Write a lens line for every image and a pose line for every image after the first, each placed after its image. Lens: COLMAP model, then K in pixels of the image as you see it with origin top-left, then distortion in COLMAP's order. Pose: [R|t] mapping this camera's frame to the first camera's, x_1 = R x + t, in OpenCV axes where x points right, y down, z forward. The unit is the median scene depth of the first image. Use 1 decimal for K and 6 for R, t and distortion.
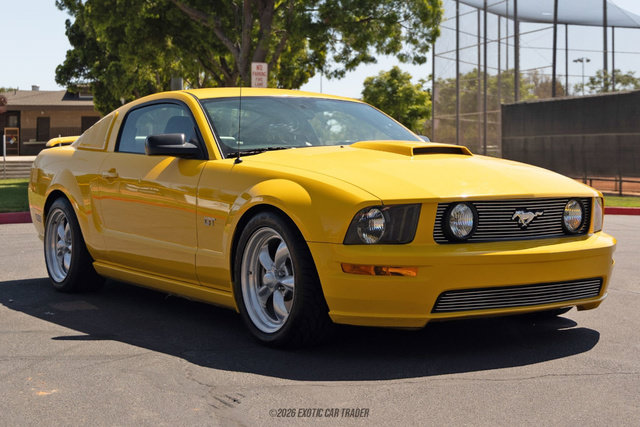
lens RADIAL K [[1022.1, 0, 317.4], [0, 1022.1, 214.8], [0, 0, 1]] dist [-0.048722, -0.019206]
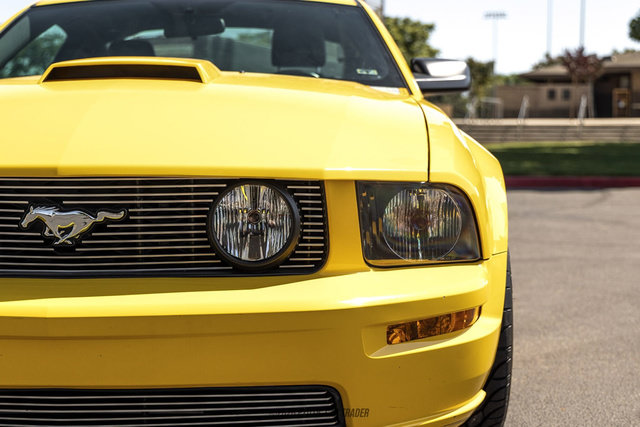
lens RADIAL K [[1022.1, 0, 317.4], [0, 1022.1, 214.8], [0, 0, 1]] dist [-0.048722, -0.019206]
pose [[0.840067, 0.053618, -0.539826, 0.508197], [-0.034877, 0.998383, 0.044889, -0.022693], [0.541360, -0.018883, 0.840579, 0.707406]]
